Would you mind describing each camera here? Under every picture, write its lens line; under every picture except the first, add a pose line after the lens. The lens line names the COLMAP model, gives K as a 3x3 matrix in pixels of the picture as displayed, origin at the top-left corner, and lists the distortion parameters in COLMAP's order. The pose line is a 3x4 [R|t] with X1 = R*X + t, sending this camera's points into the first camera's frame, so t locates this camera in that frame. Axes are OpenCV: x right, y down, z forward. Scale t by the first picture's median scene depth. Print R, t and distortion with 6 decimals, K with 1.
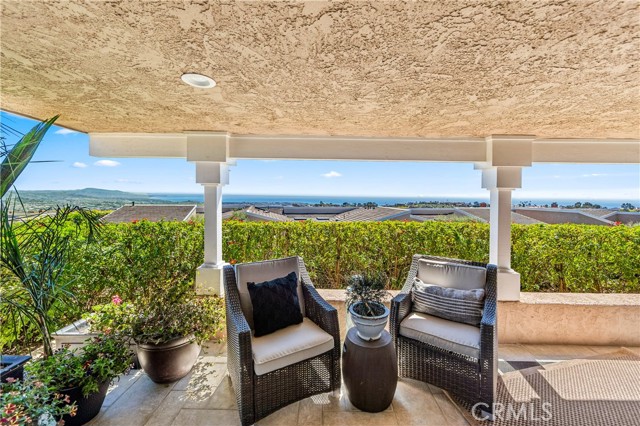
lens RADIAL K [[254.3, 0, 320.9], [0, 254.3, 199.6], [0, 0, 1]] dist [-0.001576, -0.000067]
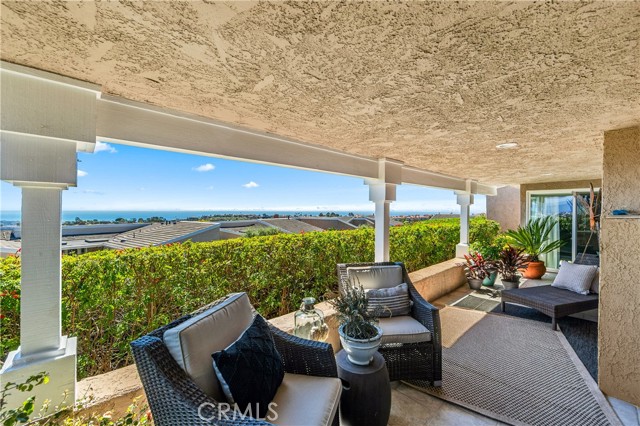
lens RADIAL K [[254.3, 0, 320.2], [0, 254.3, 209.6], [0, 0, 1]] dist [-0.001576, -0.000067]
pose [[0.731141, -0.010736, 0.682142, -0.465142], [0.018376, 0.999823, -0.003960, -0.002381], [-0.681979, 0.015431, 0.731209, 0.364883]]
